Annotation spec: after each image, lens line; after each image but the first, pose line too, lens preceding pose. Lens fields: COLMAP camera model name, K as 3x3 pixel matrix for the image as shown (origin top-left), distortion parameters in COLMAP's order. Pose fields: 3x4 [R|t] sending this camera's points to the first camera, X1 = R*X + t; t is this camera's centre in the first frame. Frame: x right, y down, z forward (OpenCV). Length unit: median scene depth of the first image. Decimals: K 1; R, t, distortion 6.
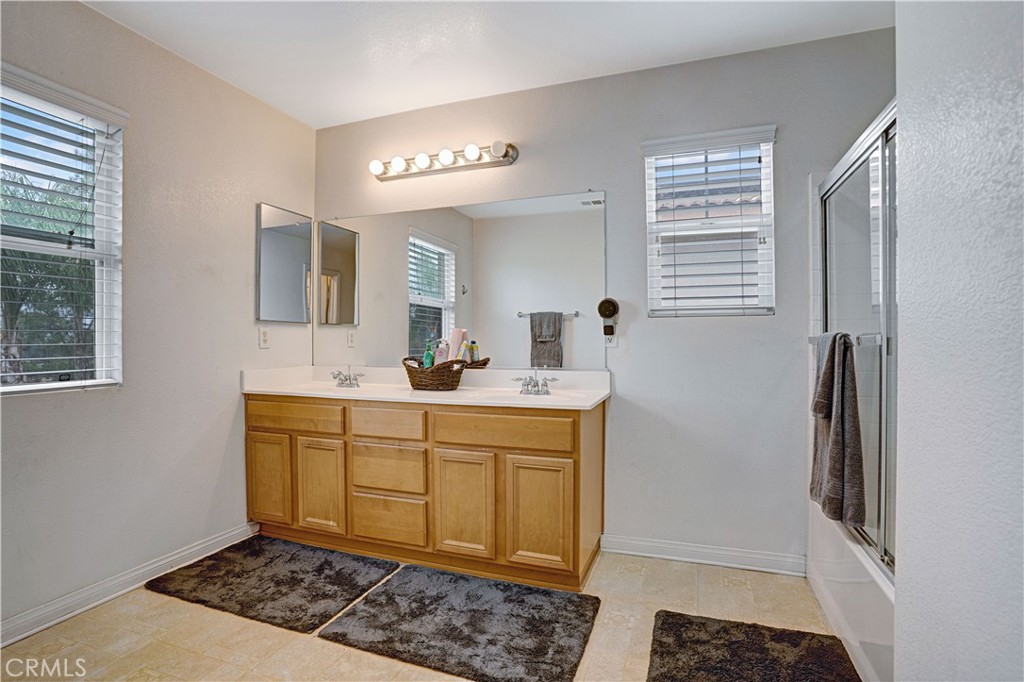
lens RADIAL K [[506.5, 0, 502.3], [0, 506.5, 343.8], [0, 0, 1]] dist [-0.024710, 0.000869]
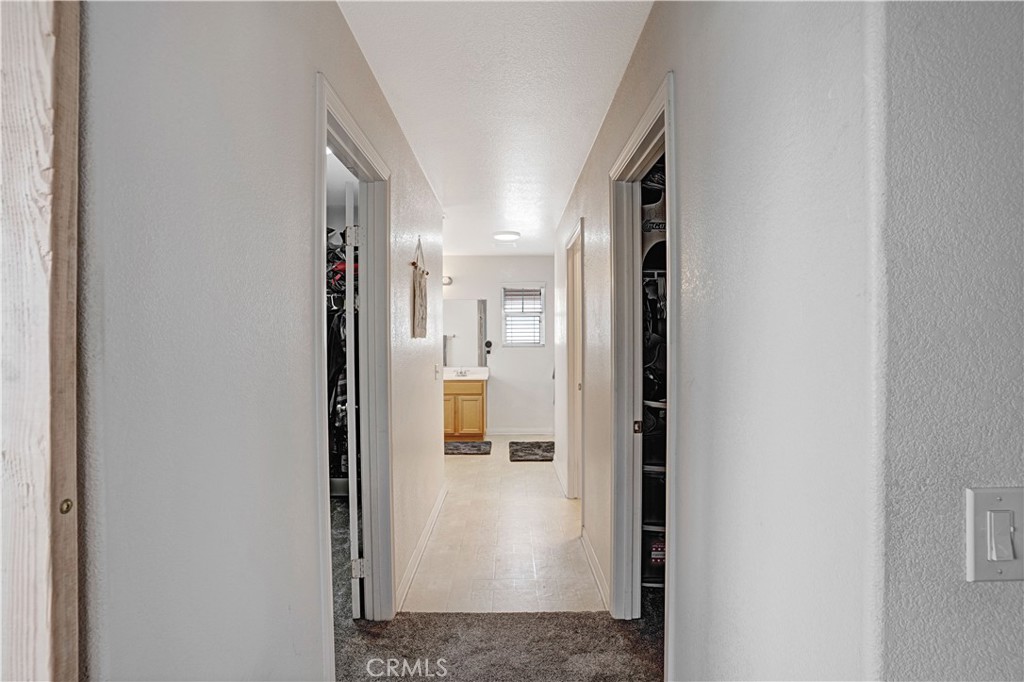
lens RADIAL K [[506.5, 0, 502.3], [0, 506.5, 343.8], [0, 0, 1]] dist [-0.024710, 0.000869]
pose [[0.940911, -0.004855, 0.338620, -0.738829], [0.003298, 0.999981, 0.005171, -0.099712], [-0.338638, -0.003748, 0.940909, -1.824082]]
